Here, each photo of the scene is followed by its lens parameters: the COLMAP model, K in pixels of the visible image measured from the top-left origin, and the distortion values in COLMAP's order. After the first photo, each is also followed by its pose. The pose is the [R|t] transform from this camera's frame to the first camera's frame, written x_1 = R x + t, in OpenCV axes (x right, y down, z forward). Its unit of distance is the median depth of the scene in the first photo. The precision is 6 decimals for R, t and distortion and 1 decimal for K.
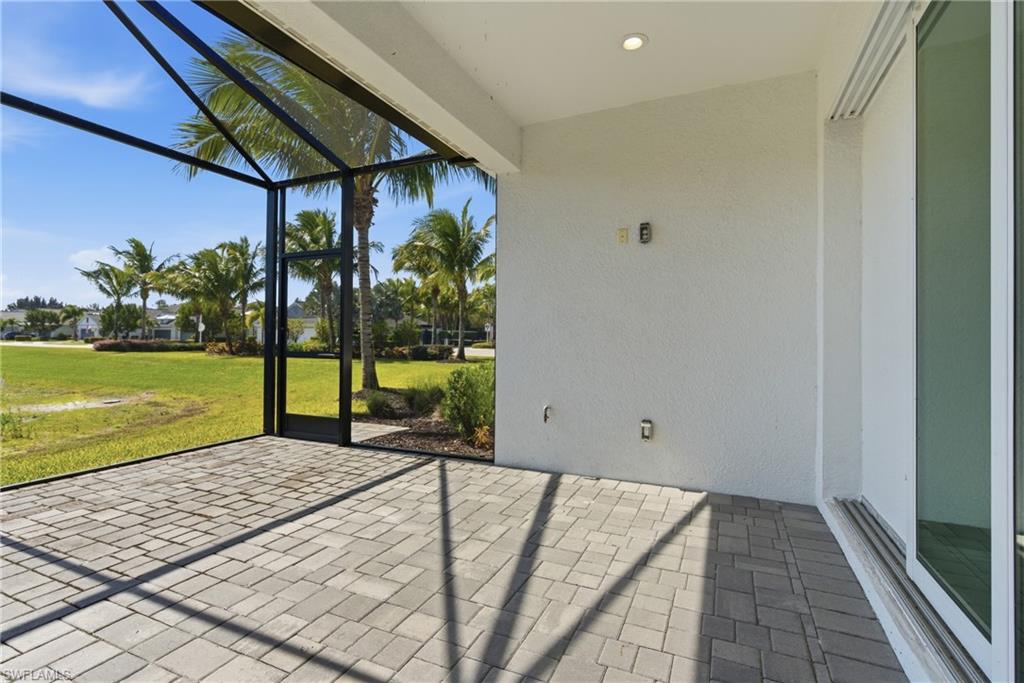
lens RADIAL K [[466.6, 0, 514.5], [0, 466.6, 338.5], [0, 0, 1]] dist [-0.000486, 0.000228]
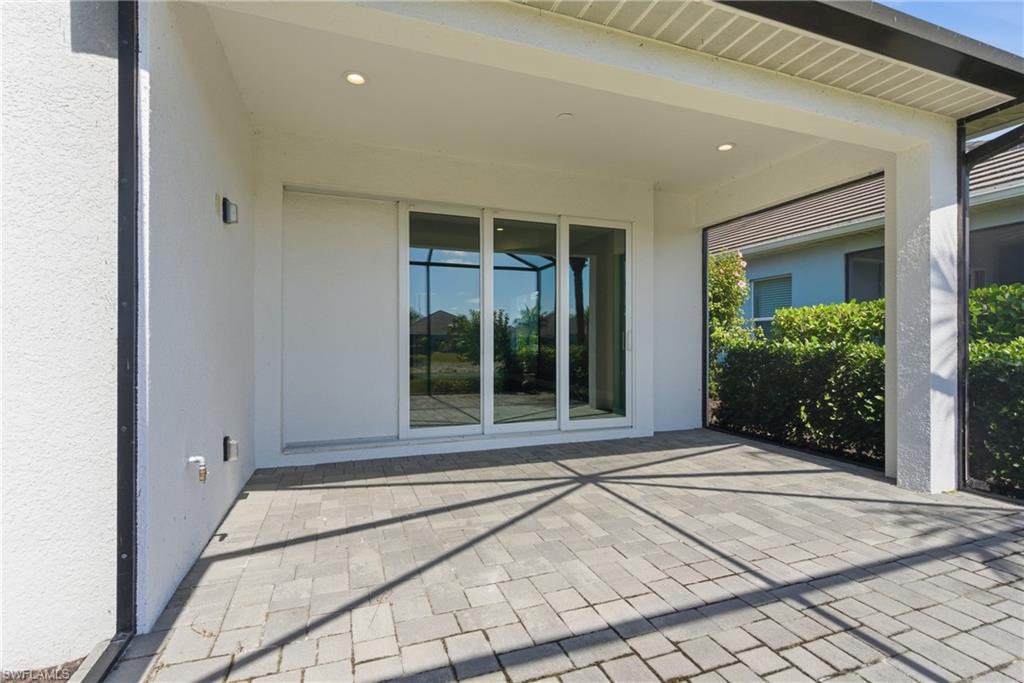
lens RADIAL K [[466.6, 0, 511.6], [0, 466.6, 342.6], [0, 0, 1]] dist [-0.000486, 0.000228]
pose [[-0.688891, -0.005720, 0.724842, -0.941327], [-0.002854, 0.999983, 0.005178, 0.003361], [-0.724859, 0.001498, -0.688896, 1.708578]]
